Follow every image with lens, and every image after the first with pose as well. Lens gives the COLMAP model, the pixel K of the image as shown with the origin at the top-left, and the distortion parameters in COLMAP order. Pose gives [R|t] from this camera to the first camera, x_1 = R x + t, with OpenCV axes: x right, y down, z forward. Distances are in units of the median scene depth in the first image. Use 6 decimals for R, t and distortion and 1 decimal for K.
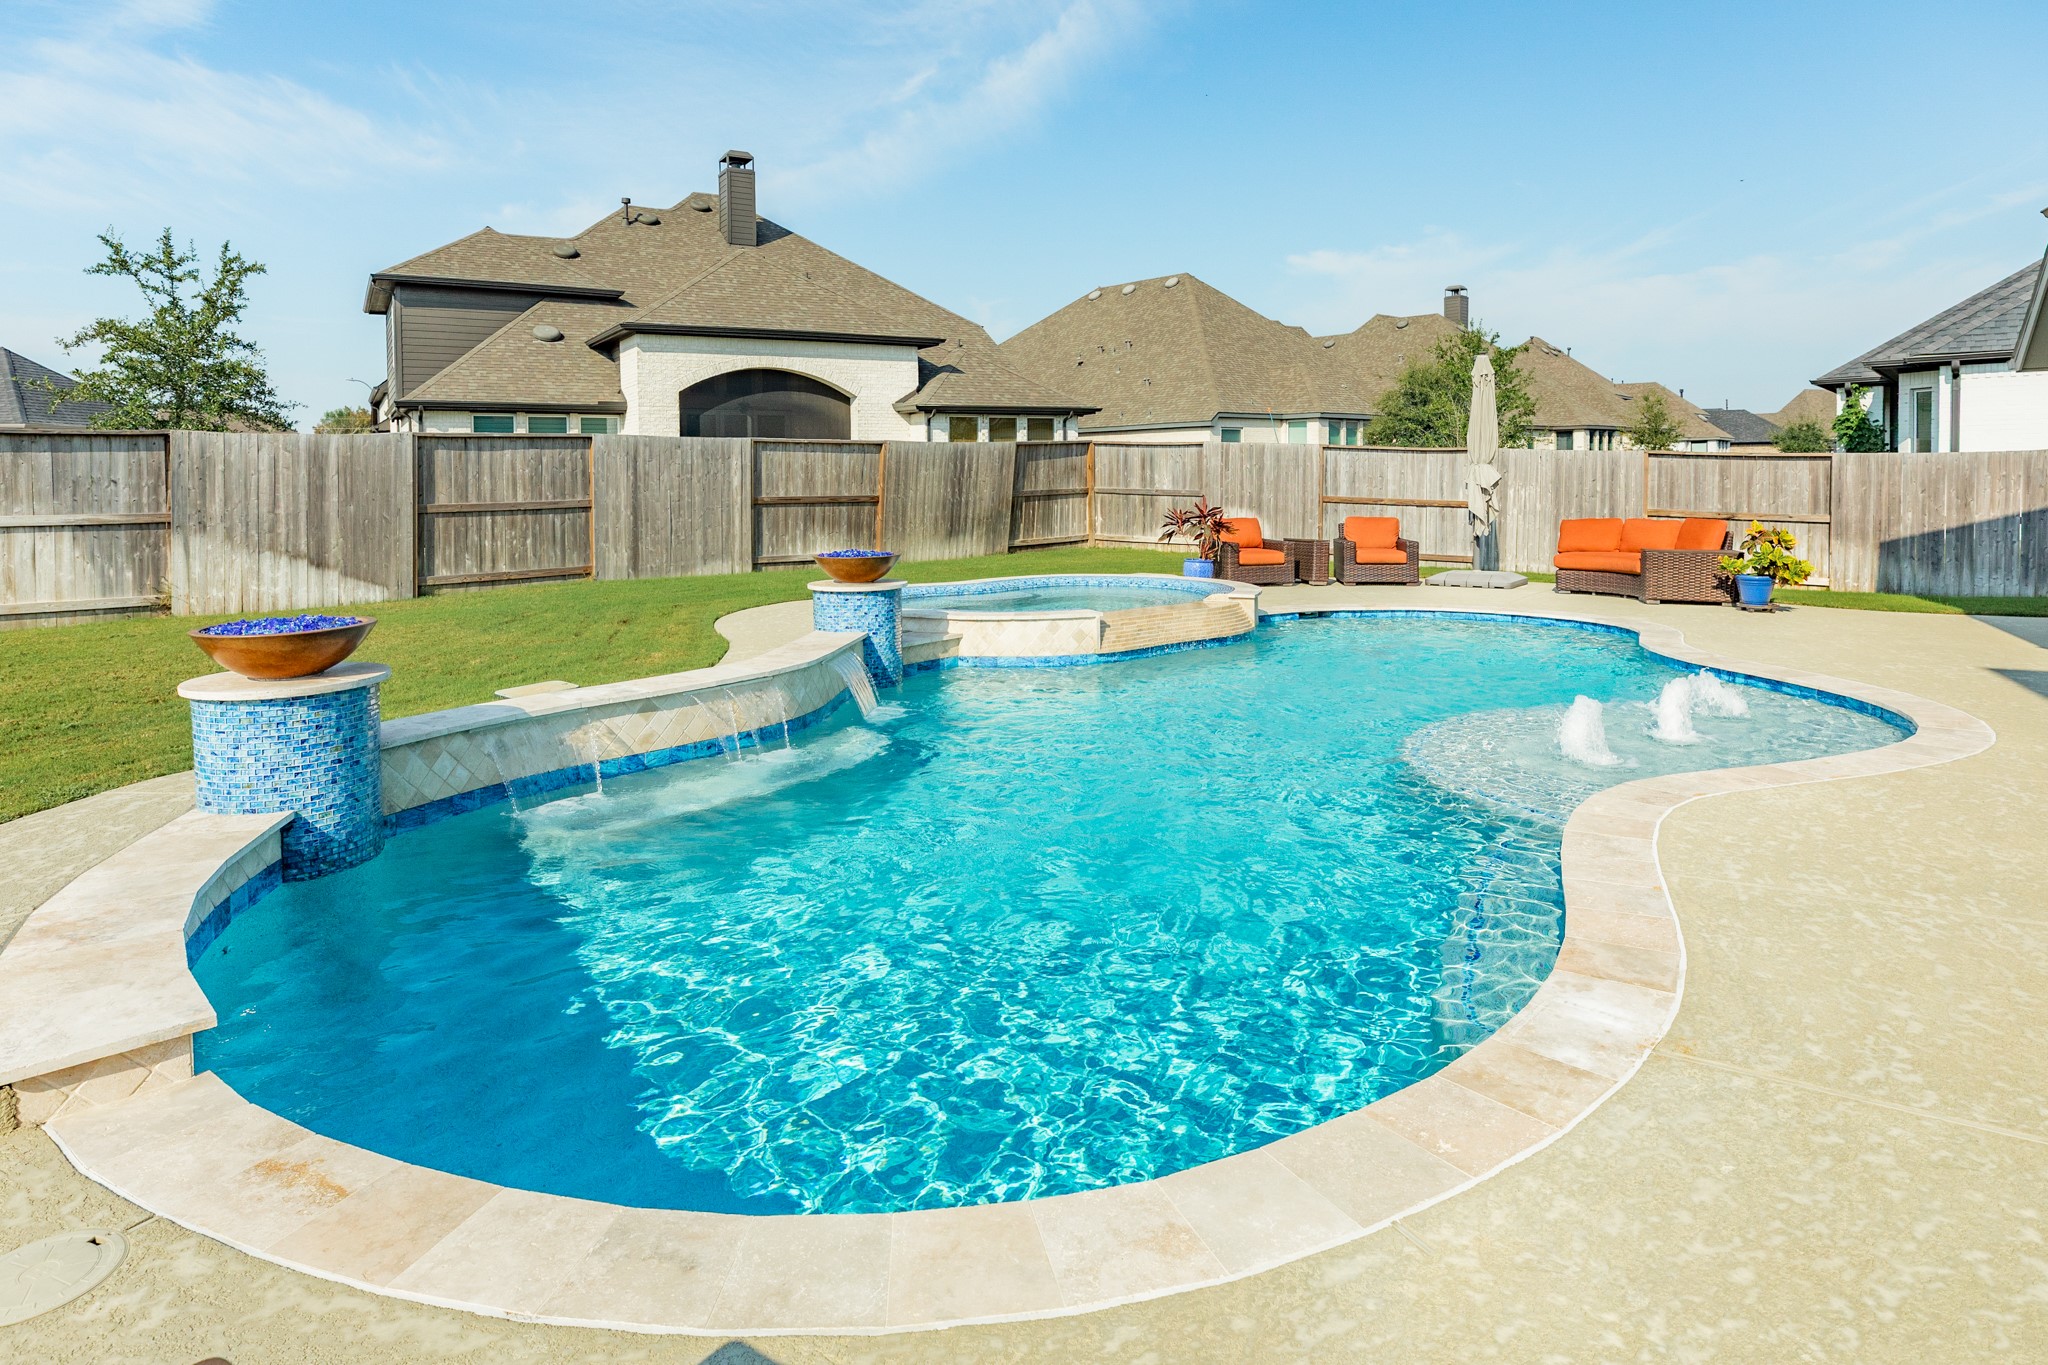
lens RADIAL K [[1063.8, 0, 1024.0], [0, 1063.8, 682.5], [0, 0, 1]] dist [-0.000054, 0.000828]
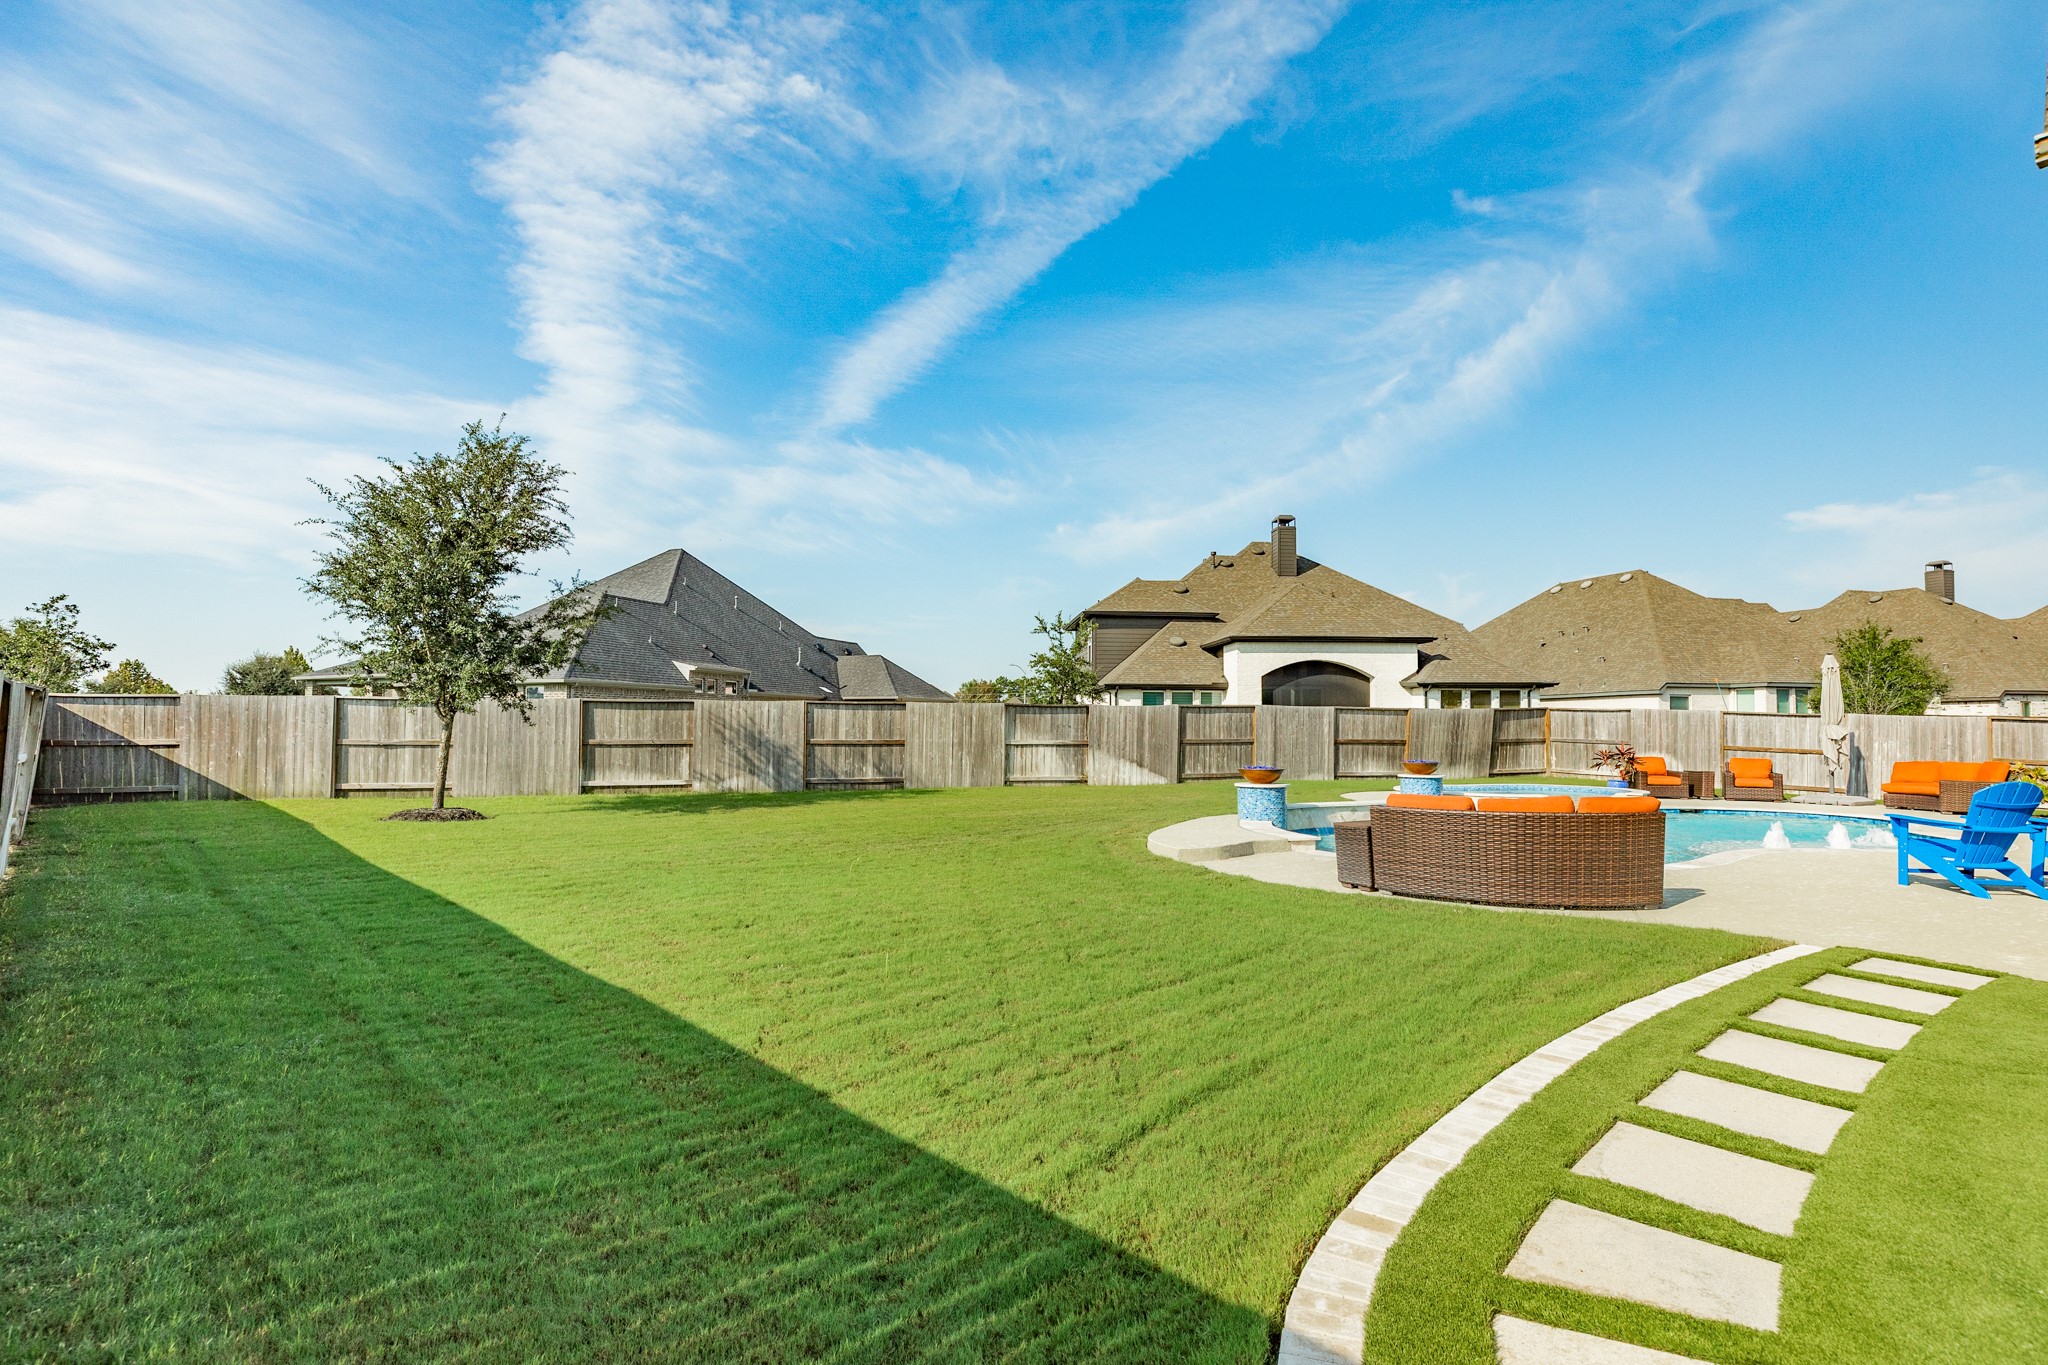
lens RADIAL K [[1063.8, 0, 1024.0], [0, 1063.8, 682.5], [0, 0, 1]] dist [-0.000054, 0.000828]
pose [[0.916704, -0.006167, -0.399519, -0.015004], [-0.088279, 0.972046, -0.217562, 0.137086], [0.389693, 0.234709, 0.890534, -0.666353]]
